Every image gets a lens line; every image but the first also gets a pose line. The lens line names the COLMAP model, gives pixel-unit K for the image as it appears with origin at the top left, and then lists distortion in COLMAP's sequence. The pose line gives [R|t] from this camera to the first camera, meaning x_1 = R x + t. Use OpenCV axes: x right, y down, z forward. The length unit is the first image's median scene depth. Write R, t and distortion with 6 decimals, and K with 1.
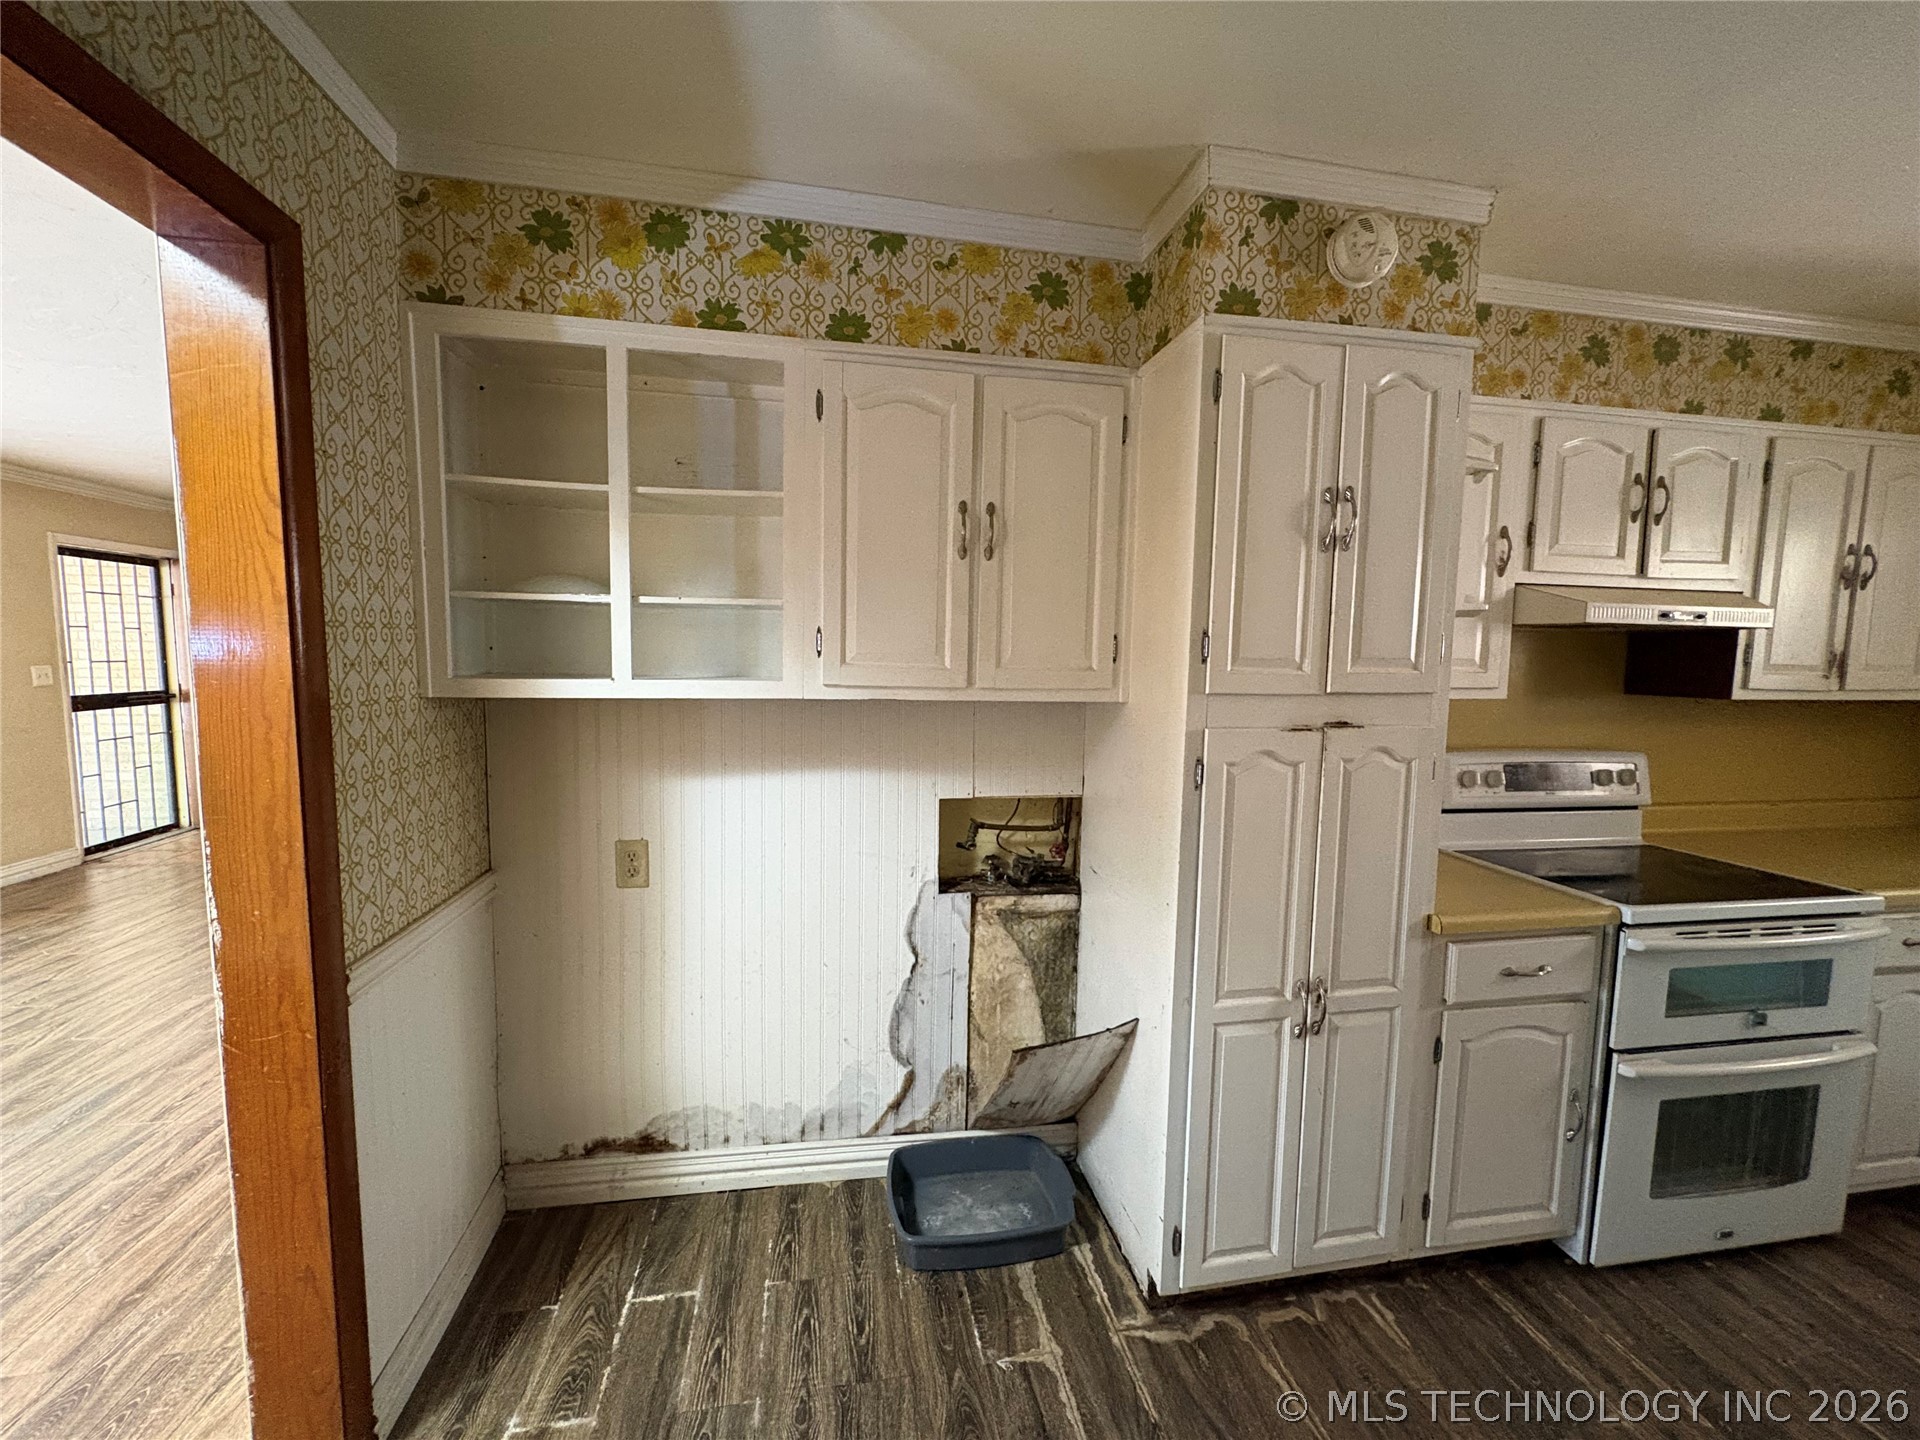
lens RADIAL K [[767.2, 0, 963.7], [0, 767.2, 717.3], [0, 0, 1]] dist [-0.001311, -0.000027]
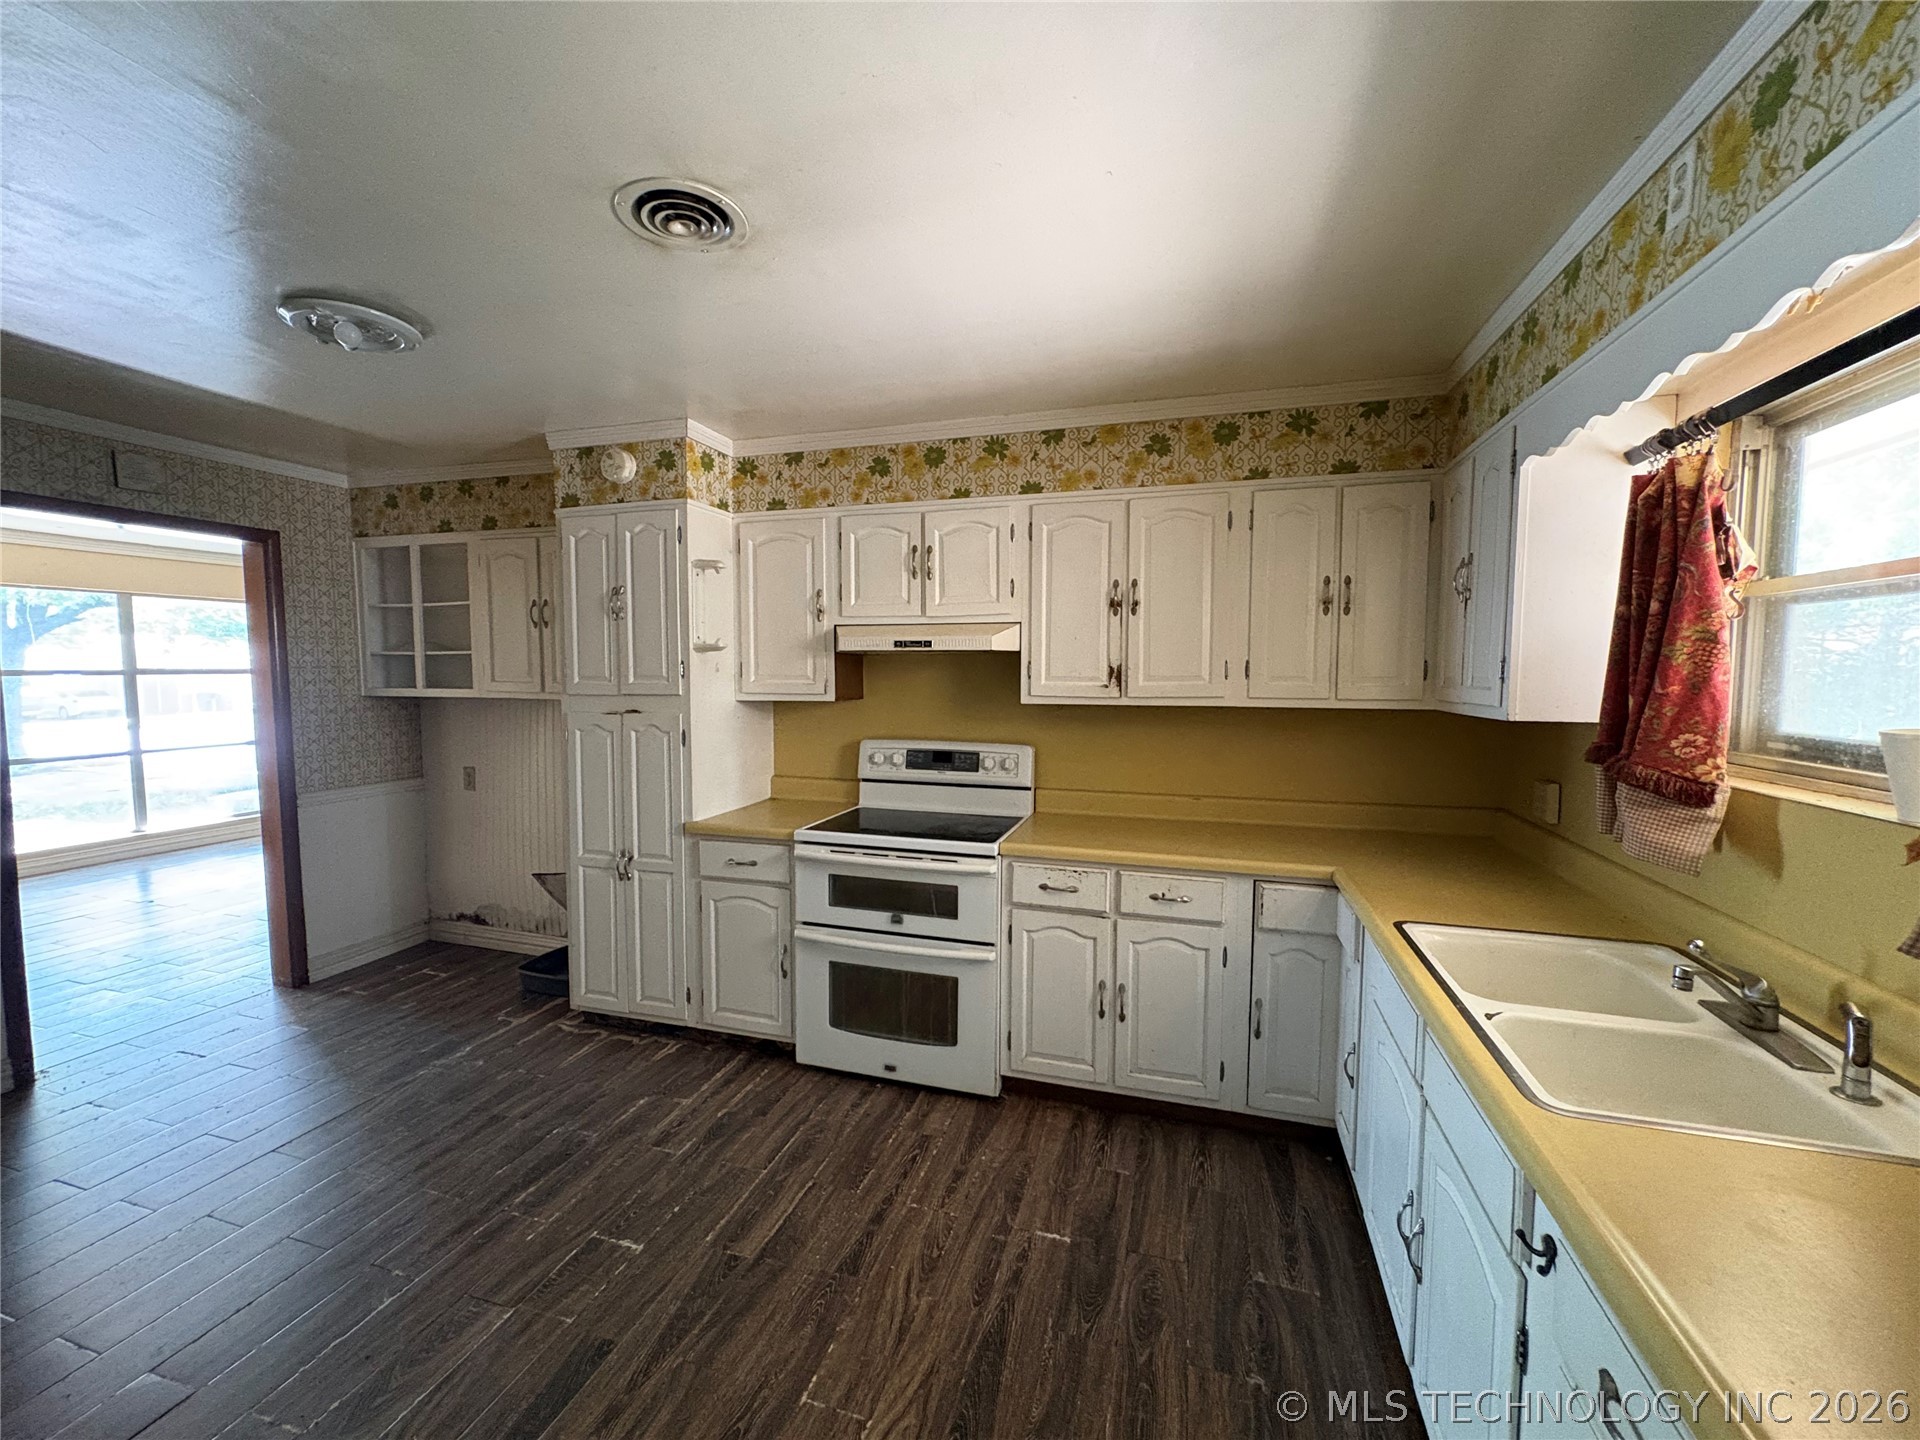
lens RADIAL K [[767.2, 0, 963.7], [0, 767.2, 717.3], [0, 0, 1]] dist [-0.001311, -0.000027]
pose [[0.891557, 0.014211, -0.452685, 1.733593], [-0.026049, 0.999462, -0.019928, 0.033704], [0.452158, 0.029559, 0.891448, -0.250479]]
